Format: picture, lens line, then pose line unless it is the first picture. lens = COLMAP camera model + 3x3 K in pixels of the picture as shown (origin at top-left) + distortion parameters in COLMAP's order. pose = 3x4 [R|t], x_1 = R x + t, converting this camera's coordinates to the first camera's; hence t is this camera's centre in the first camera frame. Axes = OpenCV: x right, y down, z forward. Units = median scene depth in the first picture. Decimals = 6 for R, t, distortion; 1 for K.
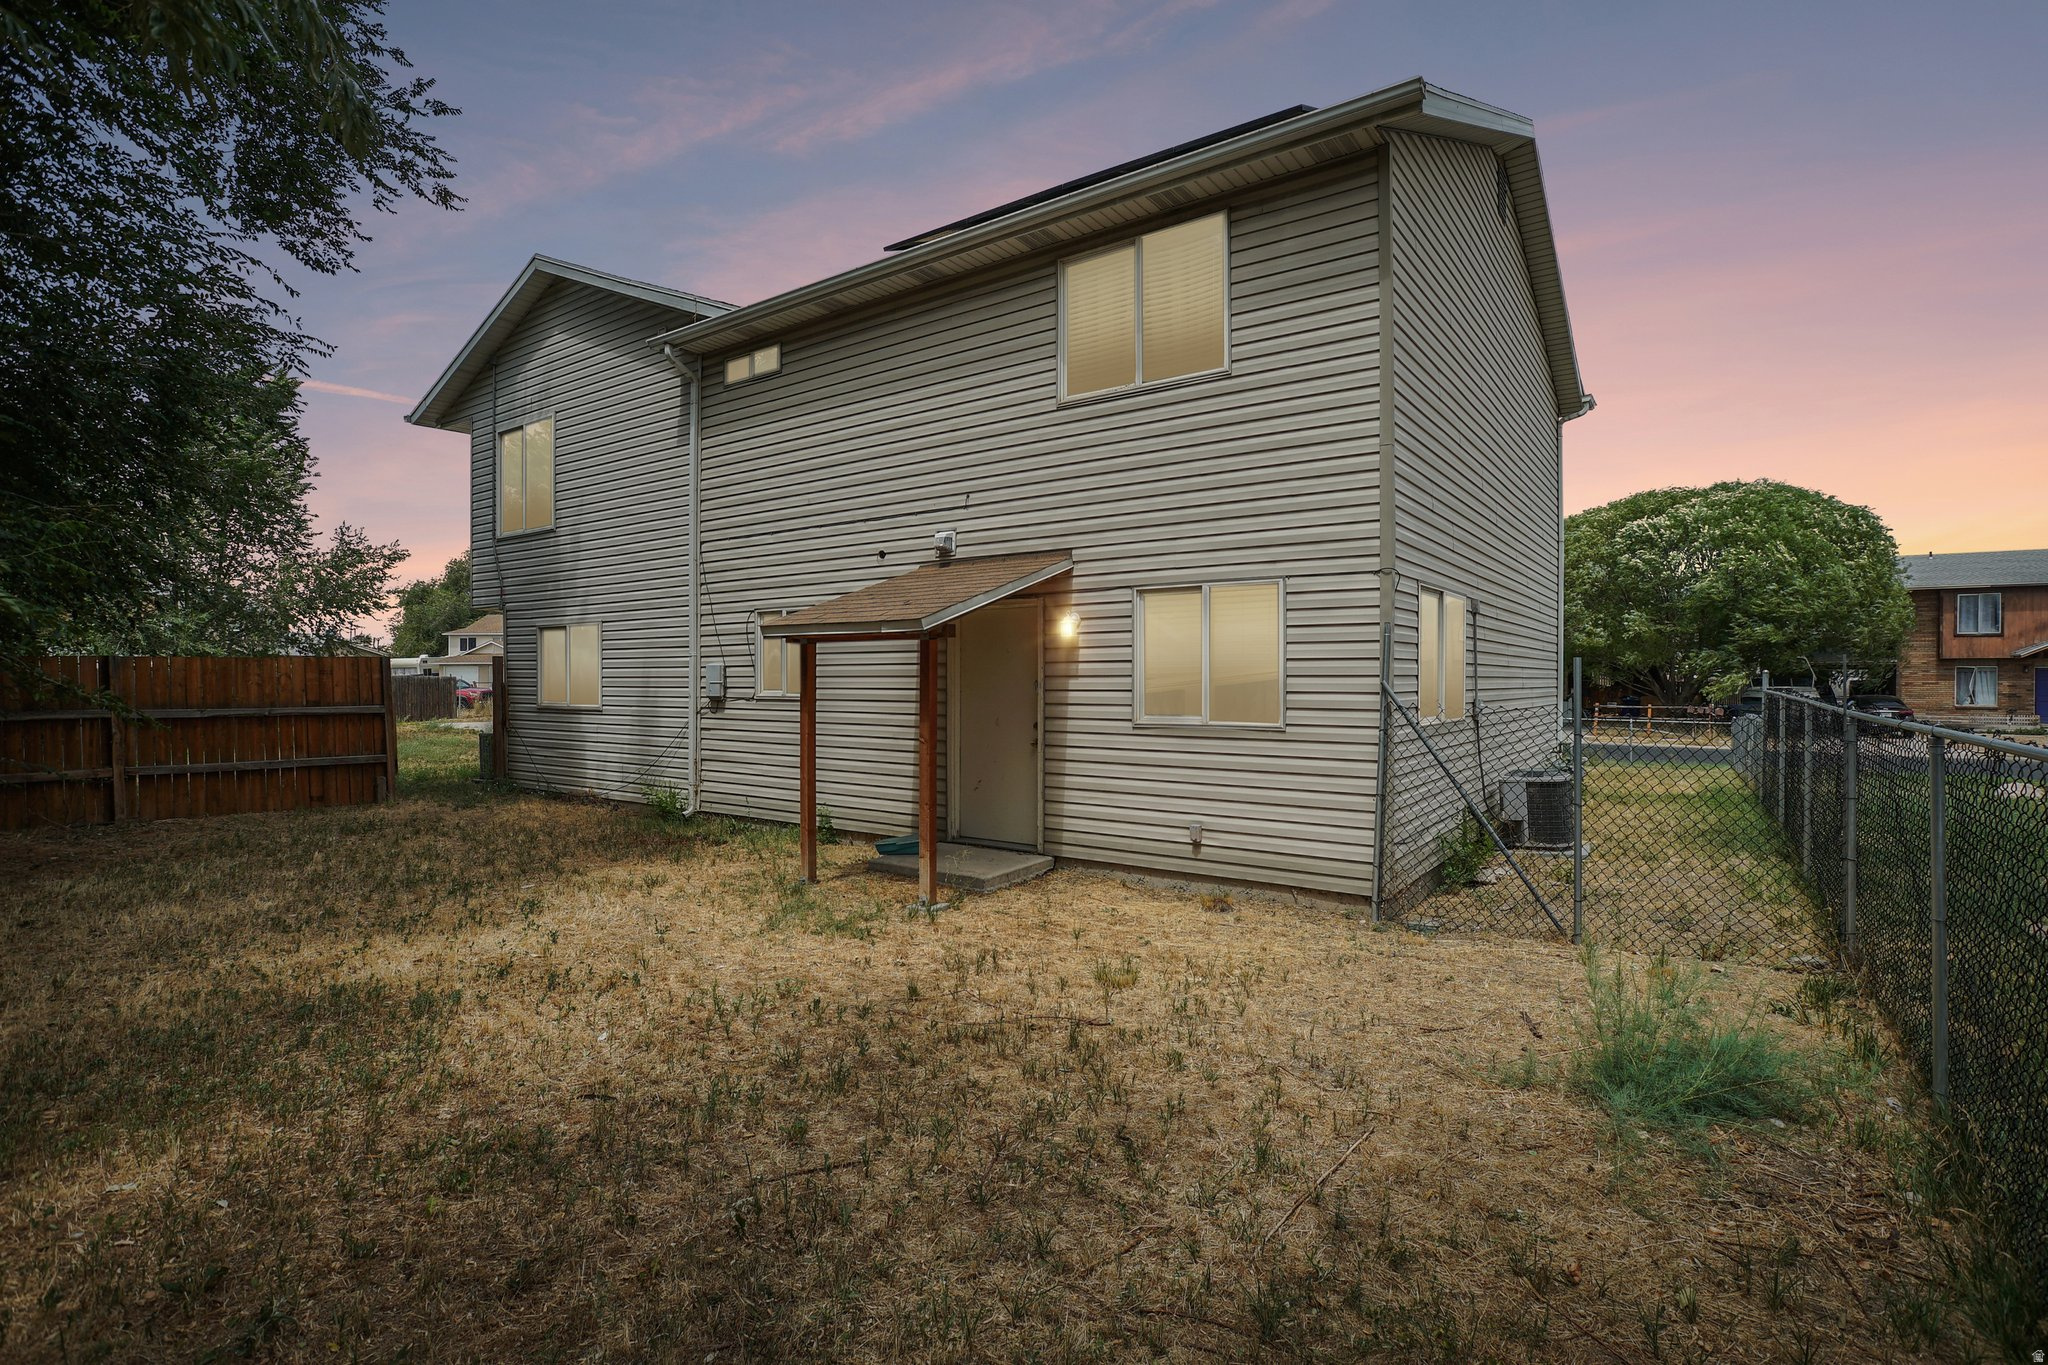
lens RADIAL K [[983.9, 0, 1024.0], [0, 983.9, 682.5], [0, 0, 1]] dist [-0.002001, -0.000191]
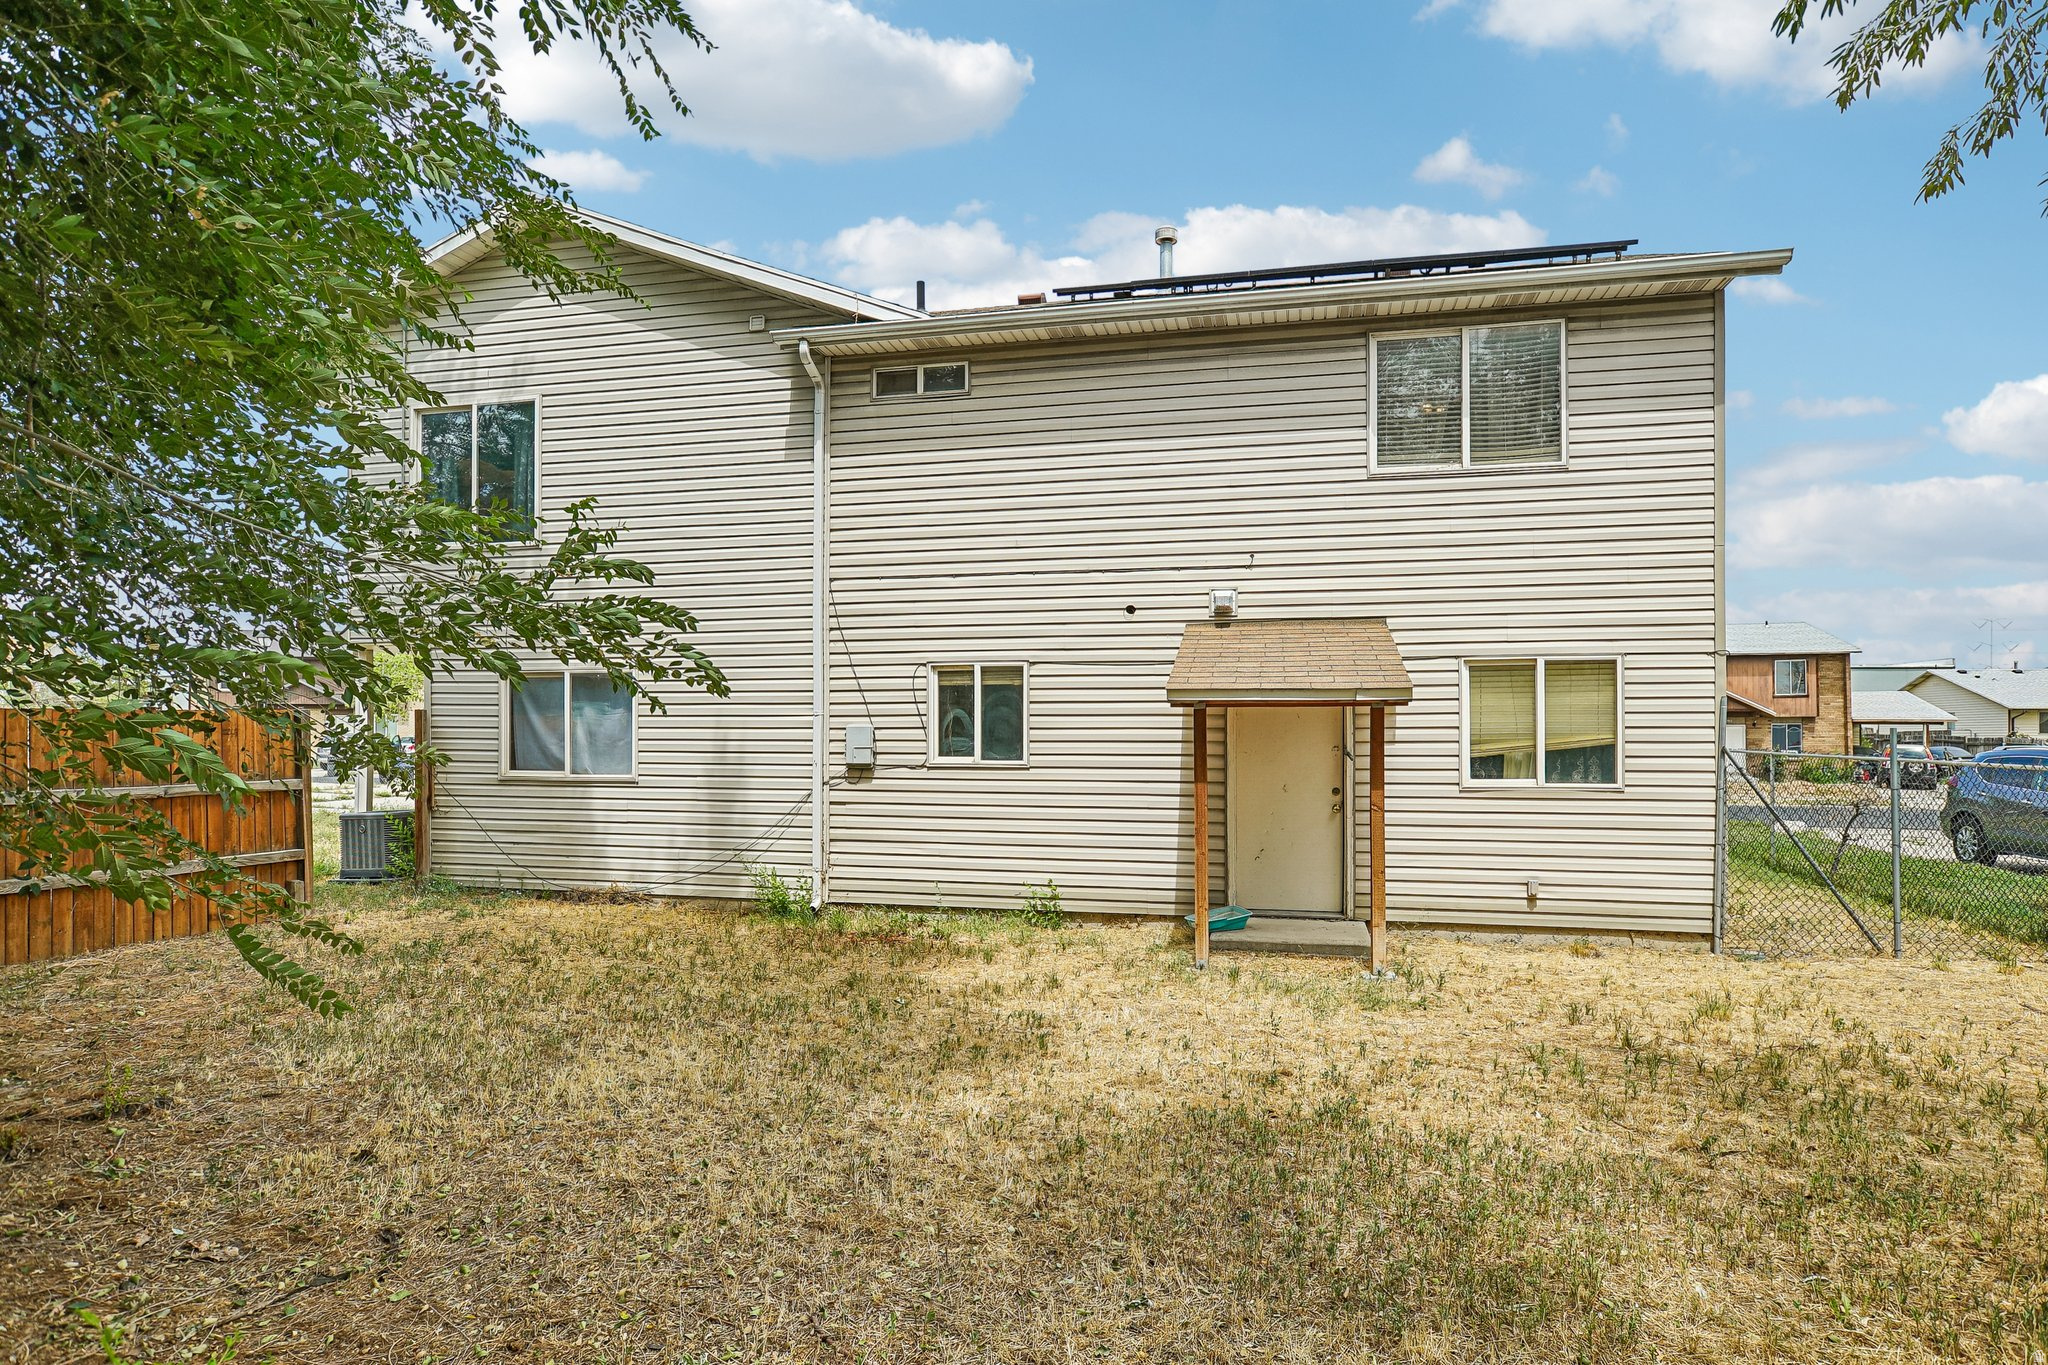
lens RADIAL K [[1103.5, 0, 1024.2], [0, 1103.5, 721.0], [0, 0, 1]] dist [0.000925, 0.000667]
pose [[0.914337, 0.009278, 0.404848, -0.569558], [-0.001131, 0.999792, -0.020356, -0.003301], [-0.404953, 0.018154, 0.914157, 0.081450]]
